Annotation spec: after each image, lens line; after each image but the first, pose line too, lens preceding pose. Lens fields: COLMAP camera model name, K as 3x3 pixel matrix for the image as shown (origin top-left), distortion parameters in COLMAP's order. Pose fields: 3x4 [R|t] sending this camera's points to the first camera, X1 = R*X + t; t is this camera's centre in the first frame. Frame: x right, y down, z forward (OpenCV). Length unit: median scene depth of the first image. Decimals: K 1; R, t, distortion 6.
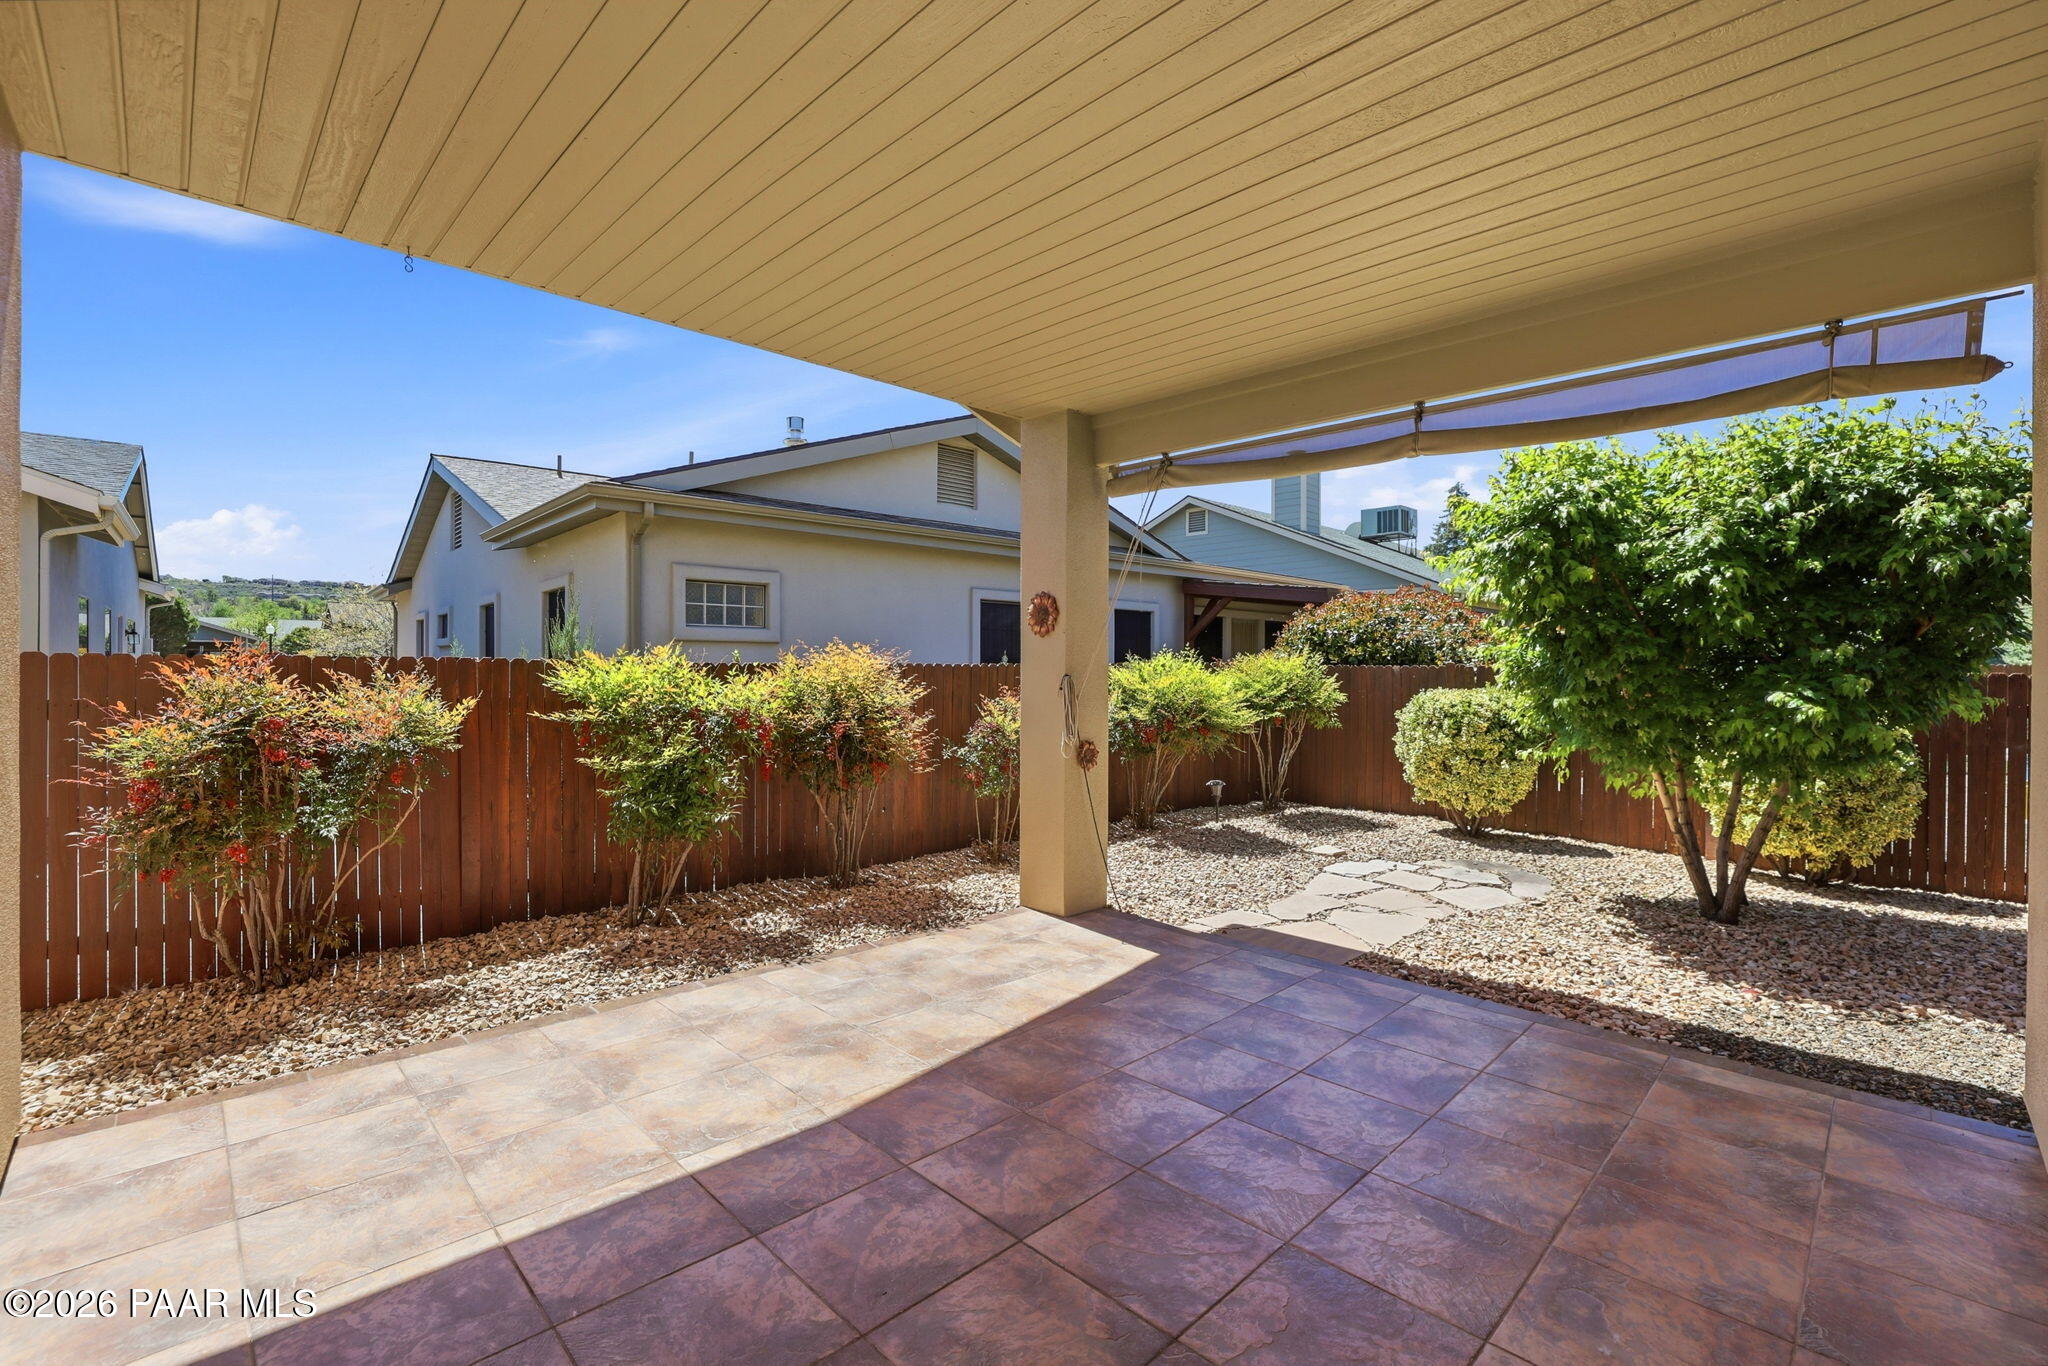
lens RADIAL K [[904.4, 0, 1020.2], [0, 904.4, 674.1], [0, 0, 1]] dist [-0.025662, 0.003085]
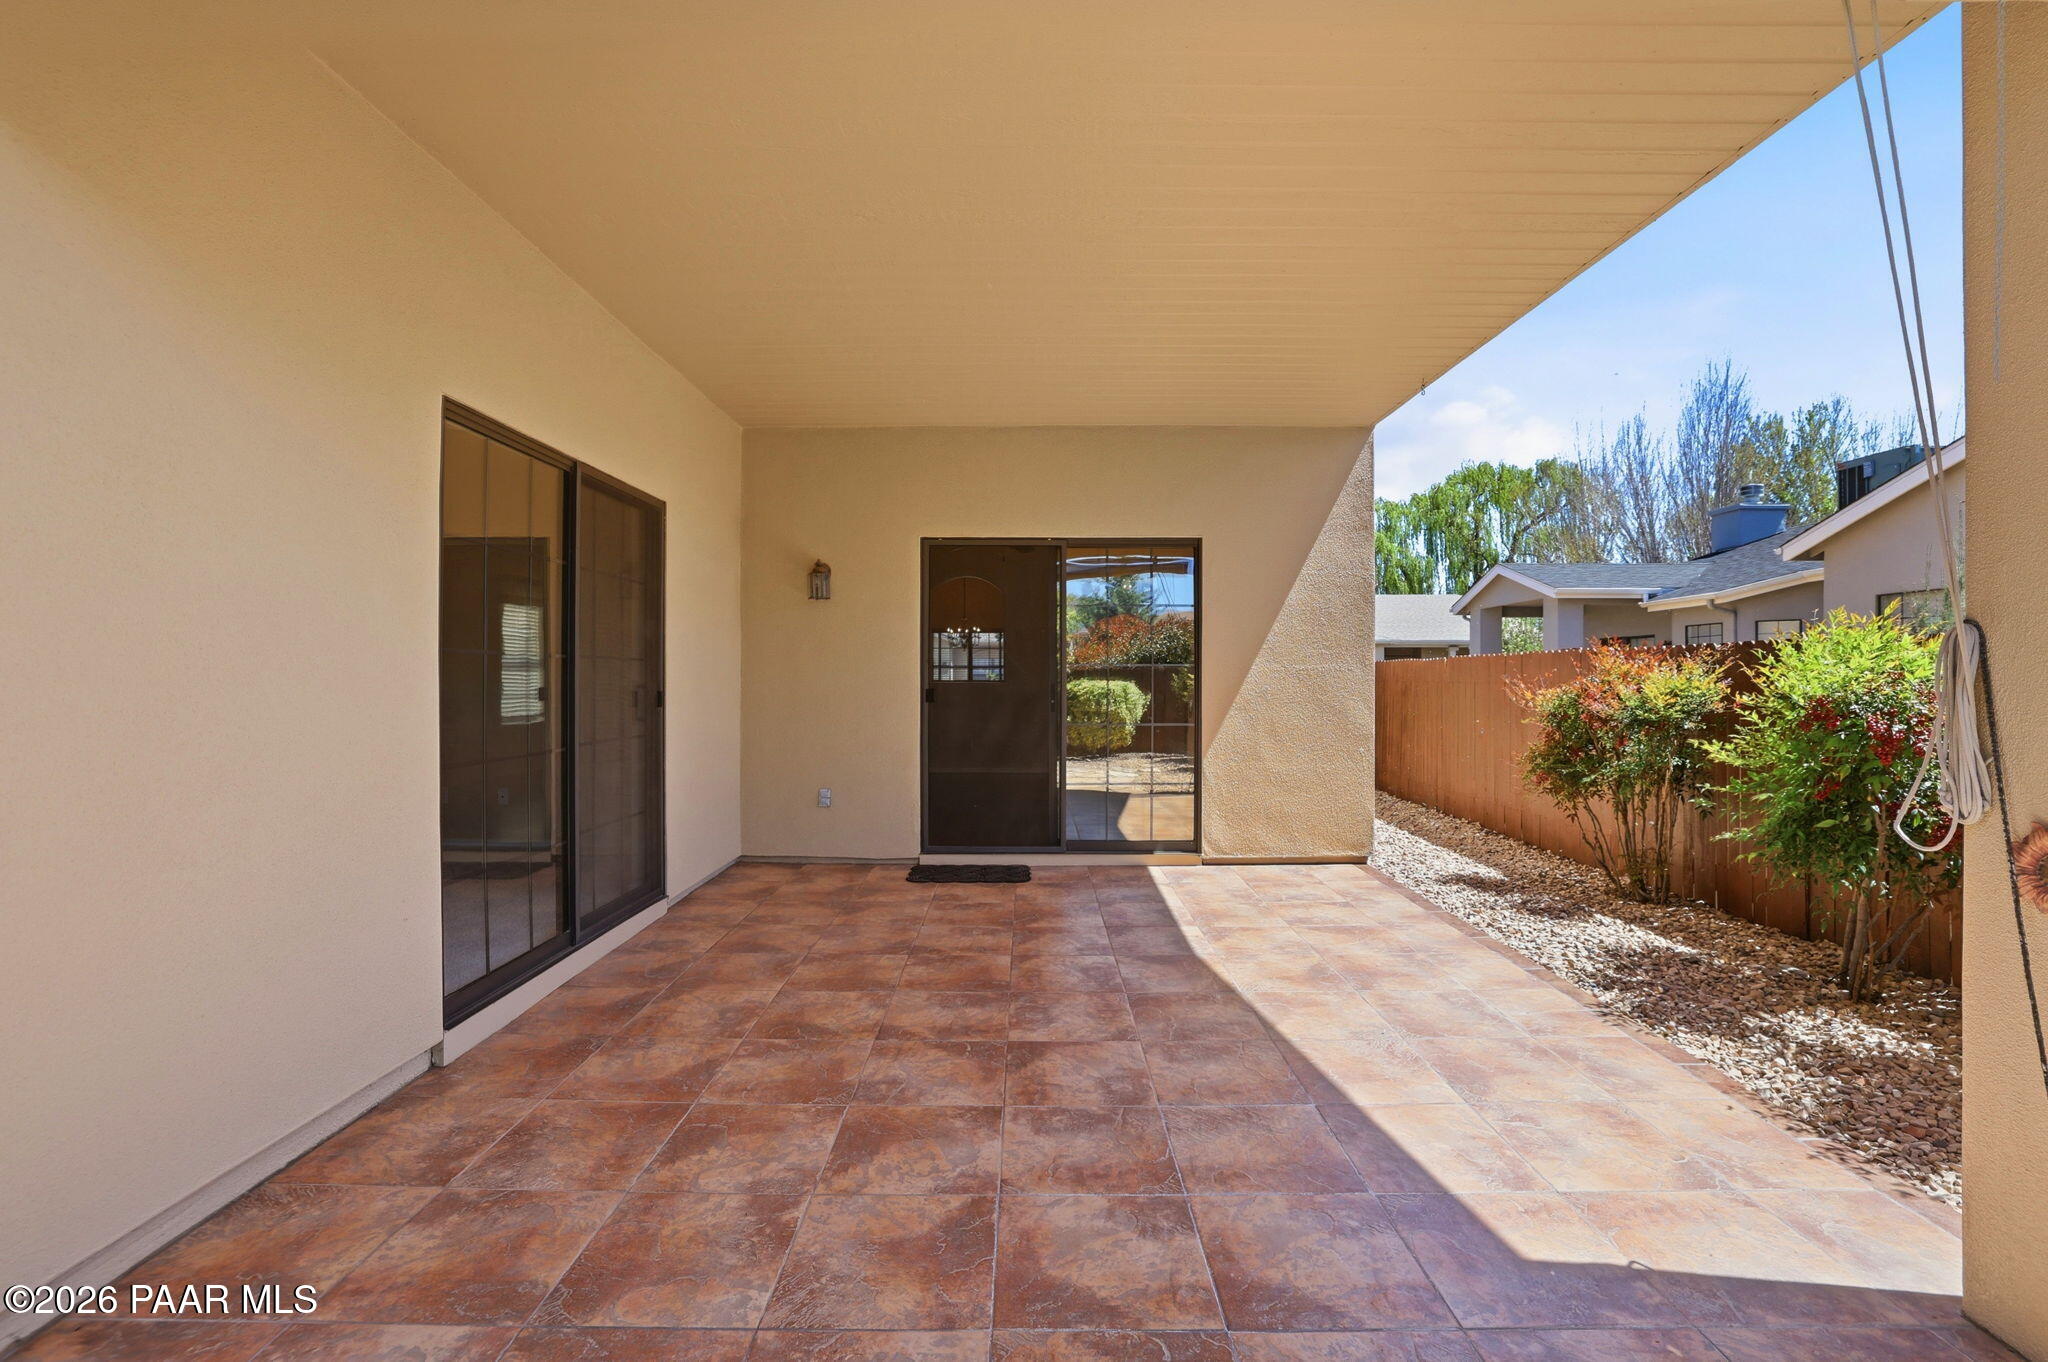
lens RADIAL K [[904.4, 0, 1027.2], [0, 904.4, 682.9], [0, 0, 1]] dist [-0.025662, 0.003085]
pose [[-0.704090, -0.000674, -0.710110, 0.796220], [-0.005064, 0.999979, 0.004073, 0.038741], [0.710093, 0.006464, -0.704079, 1.428421]]
